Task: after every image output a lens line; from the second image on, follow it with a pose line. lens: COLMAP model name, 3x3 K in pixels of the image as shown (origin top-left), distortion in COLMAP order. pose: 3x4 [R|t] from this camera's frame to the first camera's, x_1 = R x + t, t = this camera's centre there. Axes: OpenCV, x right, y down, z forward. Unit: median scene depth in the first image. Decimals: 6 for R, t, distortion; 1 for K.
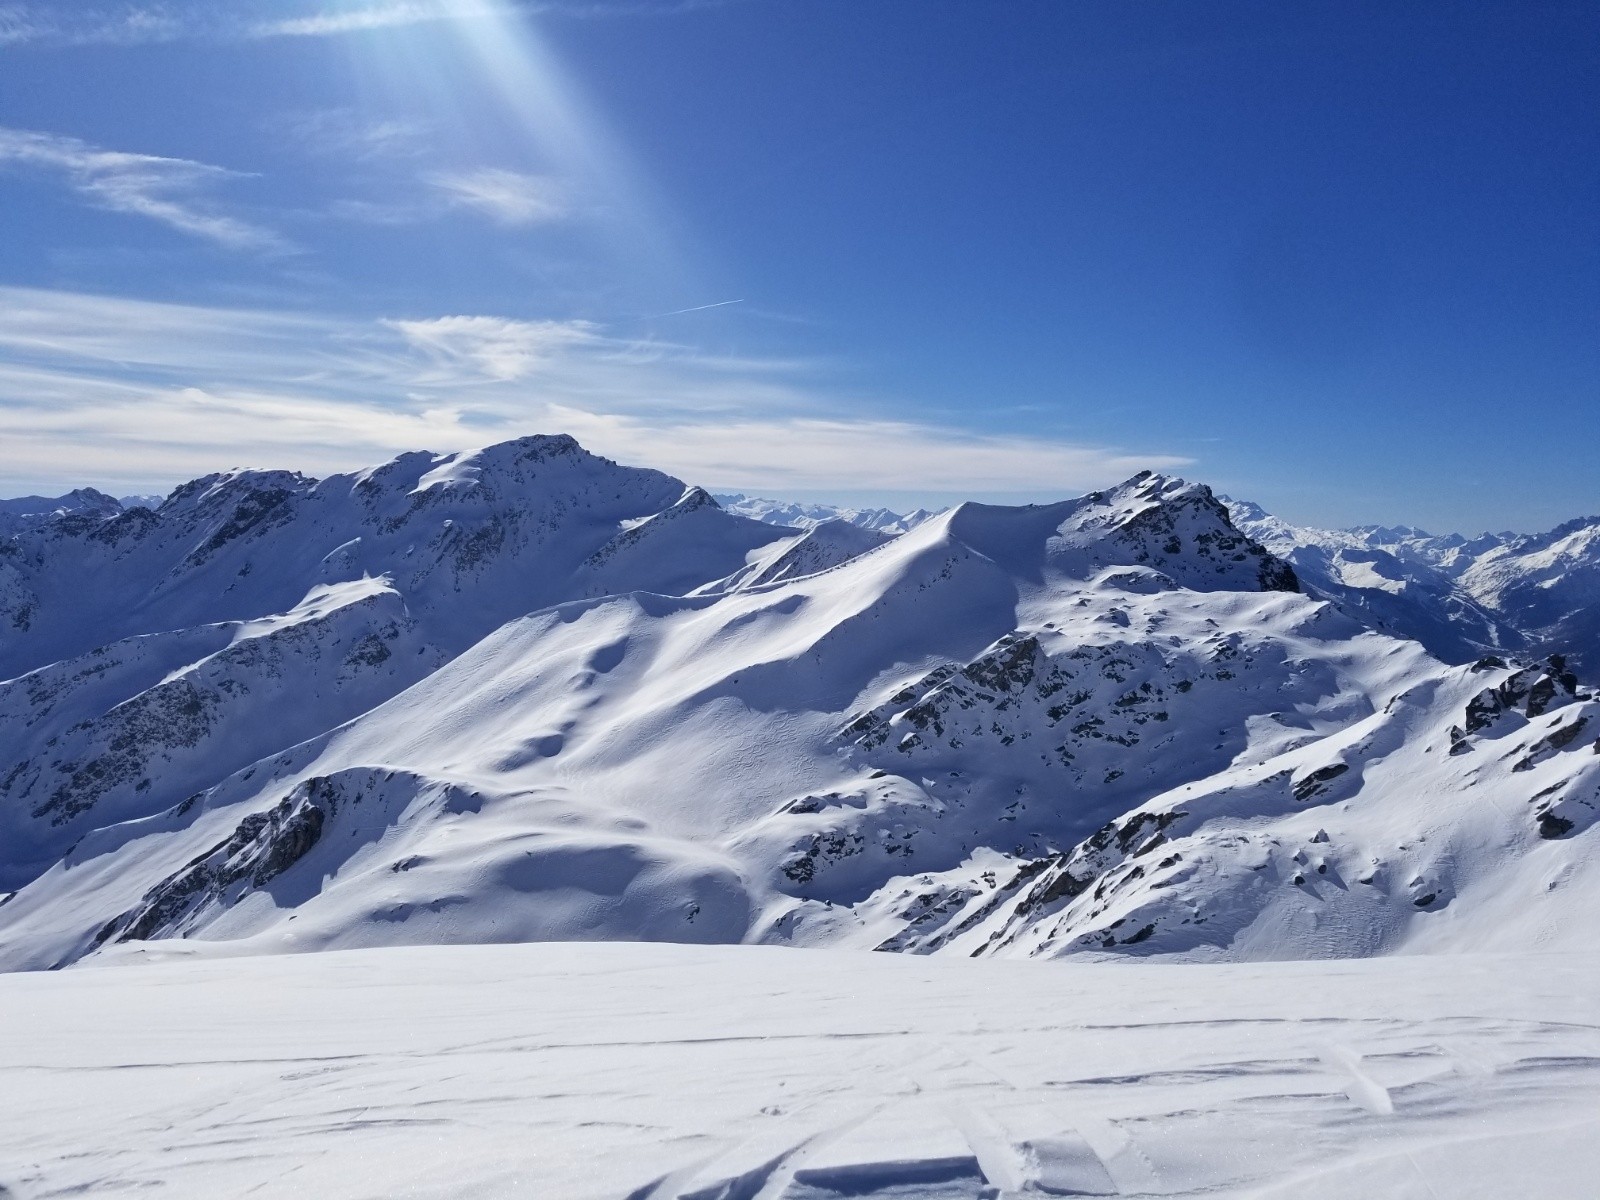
lens RADIAL K [[1231.2, 0, 800.0], [0, 1231.2, 600.0], [0, 0, 1]] dist [0.087089, -0.097505]
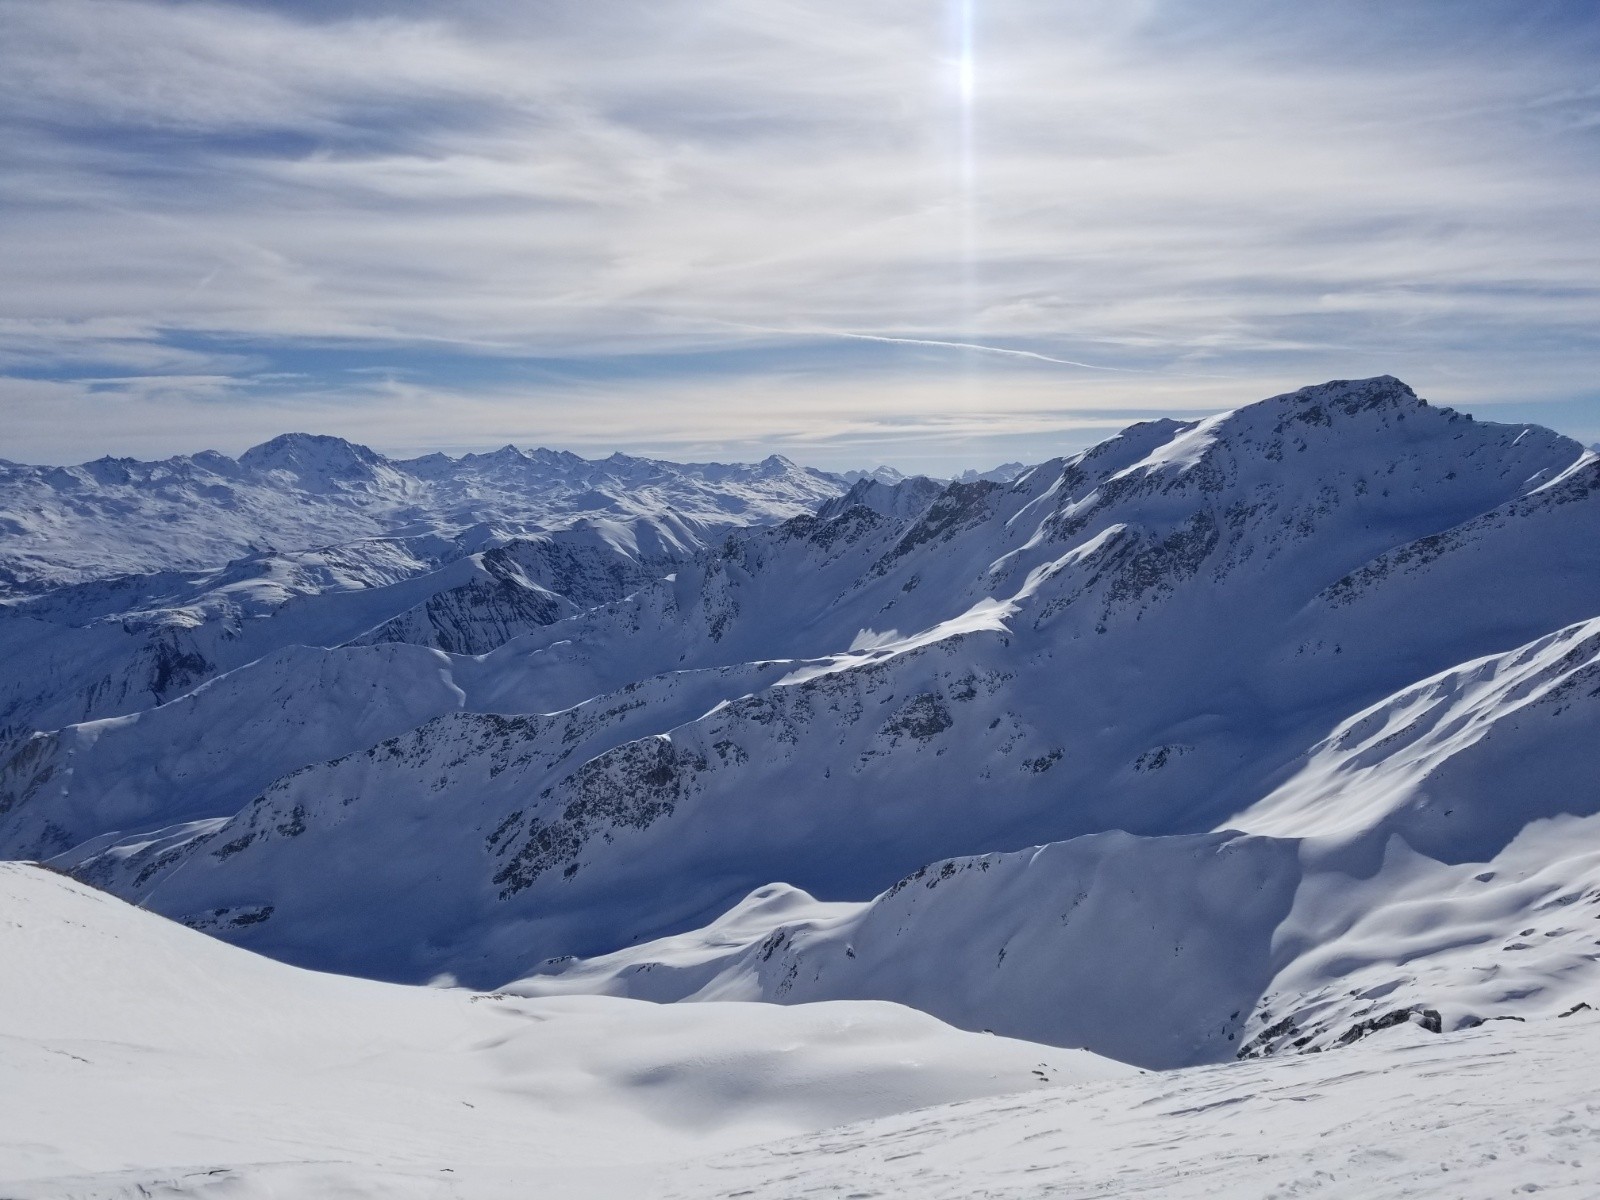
lens RADIAL K [[1231.2, 0, 800.0], [0, 1231.2, 600.0], [0, 0, 1]] dist [0.087089, -0.097505]
pose [[0.652567, 0.051272, -0.755995, 0.113395], [-0.031266, 0.998680, 0.040743, -0.043480], [0.757086, -0.002951, 0.653308, 0.416278]]
